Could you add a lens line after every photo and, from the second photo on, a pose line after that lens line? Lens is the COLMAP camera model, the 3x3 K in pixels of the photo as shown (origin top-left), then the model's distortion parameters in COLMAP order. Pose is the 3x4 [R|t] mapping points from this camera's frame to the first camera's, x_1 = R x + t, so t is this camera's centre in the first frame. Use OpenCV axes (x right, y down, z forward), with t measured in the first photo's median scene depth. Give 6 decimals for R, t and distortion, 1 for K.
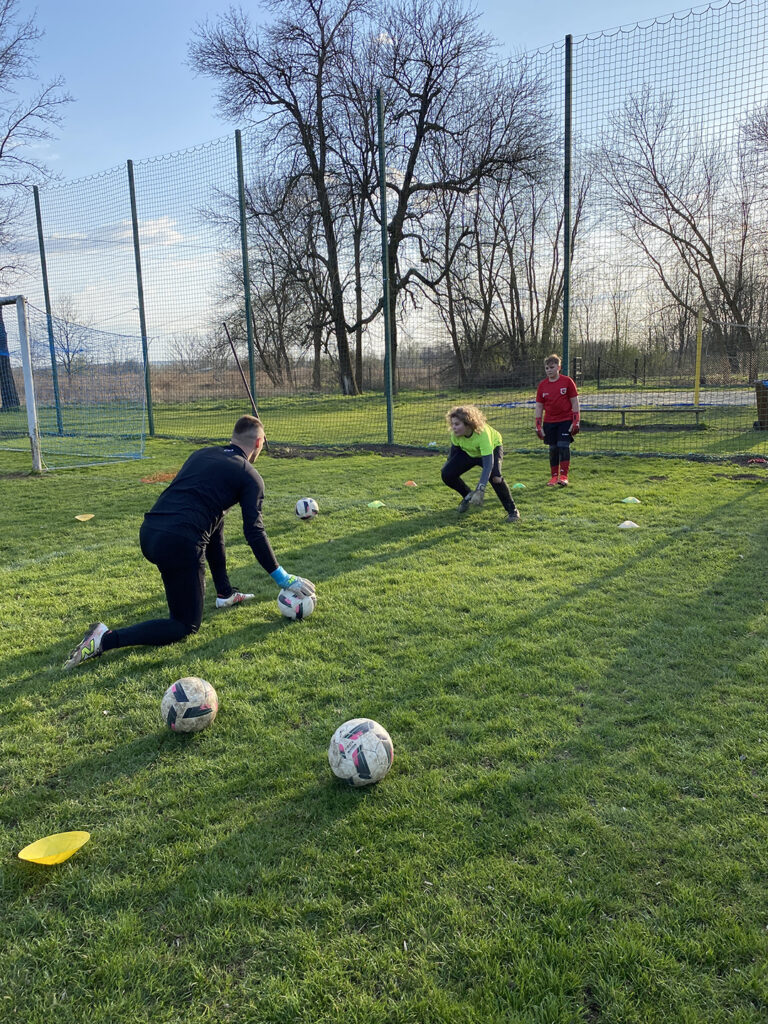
lens RADIAL K [[786.0, 0, 384.0], [0, 786.0, 512.0], [0, 0, 1]] dist [0.004922, -0.002297]
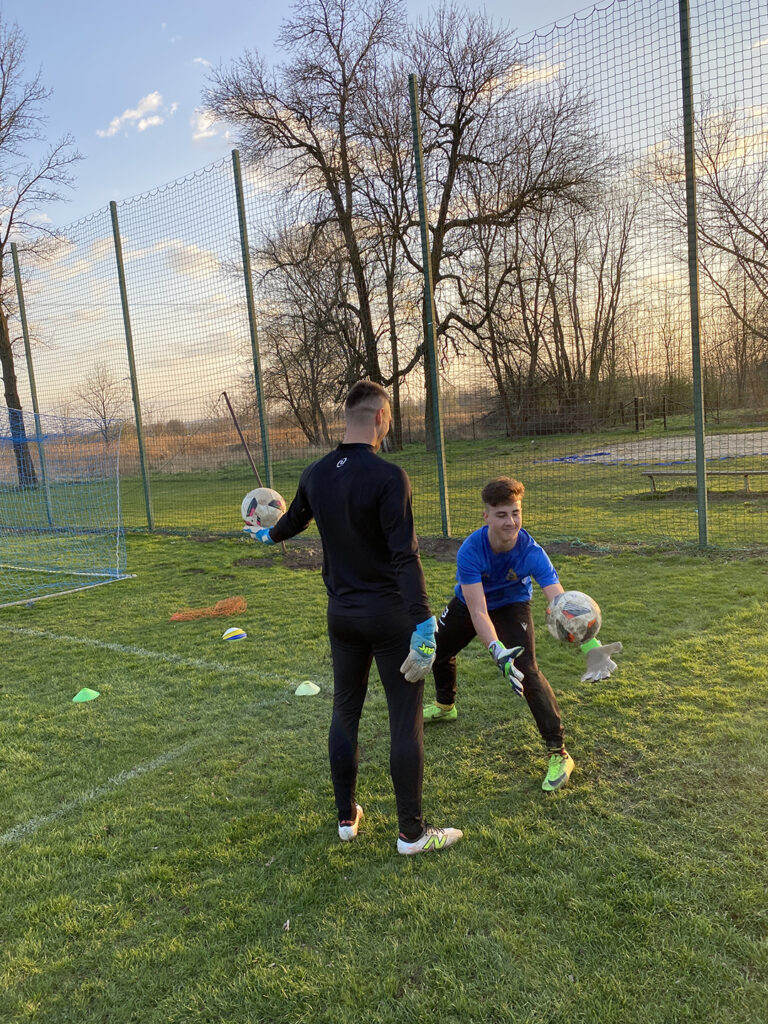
lens RADIAL K [[794.0, 0, 376.2], [0, 794.0, 519.2], [0, 0, 1]] dist [0.027711, -0.013435]
pose [[0.996813, -0.047764, -0.063889, -0.003684], [0.044386, 0.997593, -0.053275, -0.023471], [0.066280, 0.050269, 0.996534, 0.082517]]
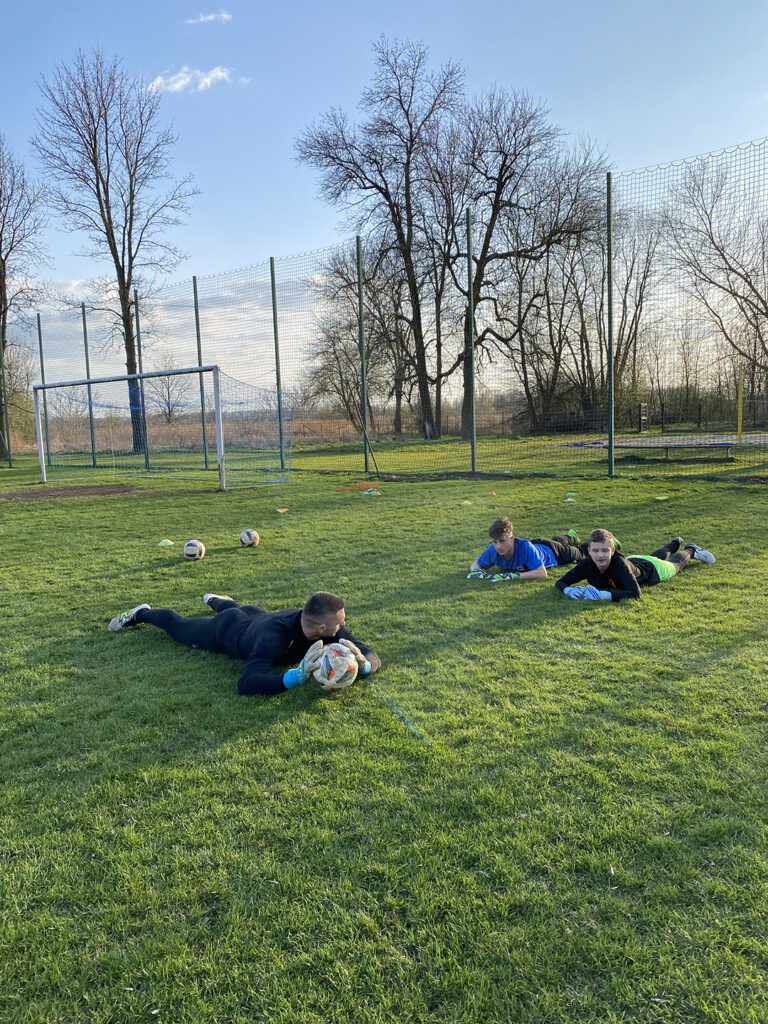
lens RADIAL K [[777.5, 0, 374.4], [0, 777.5, 508.2], [0, 0, 1]] dist [0.053706, -0.095563]
pose [[0.994528, 0.005224, -0.104343, -0.007941], [-0.011806, 0.997971, -0.062564, 0.020623], [0.103805, 0.063453, 0.992572, -0.107907]]
